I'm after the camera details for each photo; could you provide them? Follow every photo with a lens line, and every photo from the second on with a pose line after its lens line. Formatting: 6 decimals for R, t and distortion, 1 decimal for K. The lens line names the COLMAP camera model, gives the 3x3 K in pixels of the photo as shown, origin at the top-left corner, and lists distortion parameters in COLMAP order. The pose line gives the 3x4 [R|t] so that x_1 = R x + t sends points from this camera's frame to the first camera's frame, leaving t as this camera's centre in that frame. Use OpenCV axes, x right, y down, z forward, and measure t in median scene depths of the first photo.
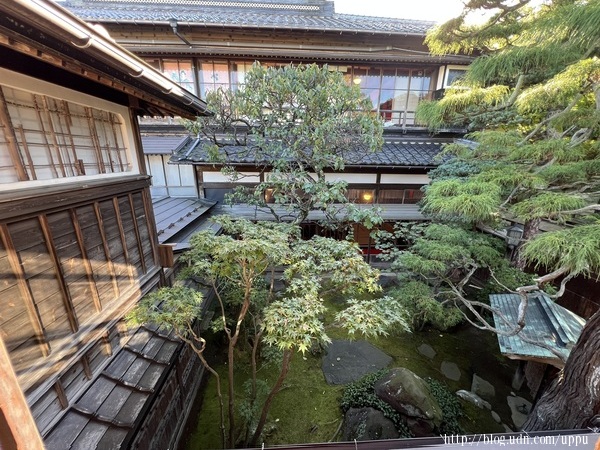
lens RADIAL K [[240.3, 0, 298.2], [0, 240.3, 221.5], [0, 0, 1]] dist [-0.001964, 0.000089]
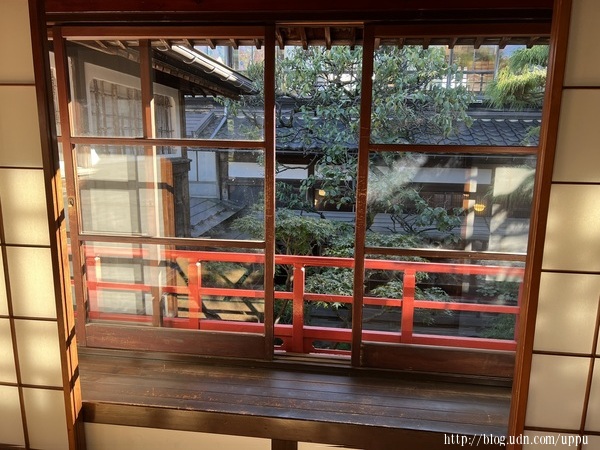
lens RADIAL K [[453.5, 0, 302.0], [0, 453.5, 226.3], [0, 0, 1]] dist [0.051309, -0.011509]
pose [[0.985417, 0.038470, -0.165750, 0.053197], [-0.052148, 0.995512, -0.078976, 0.089084], [0.161968, 0.086468, 0.983000, -0.314043]]
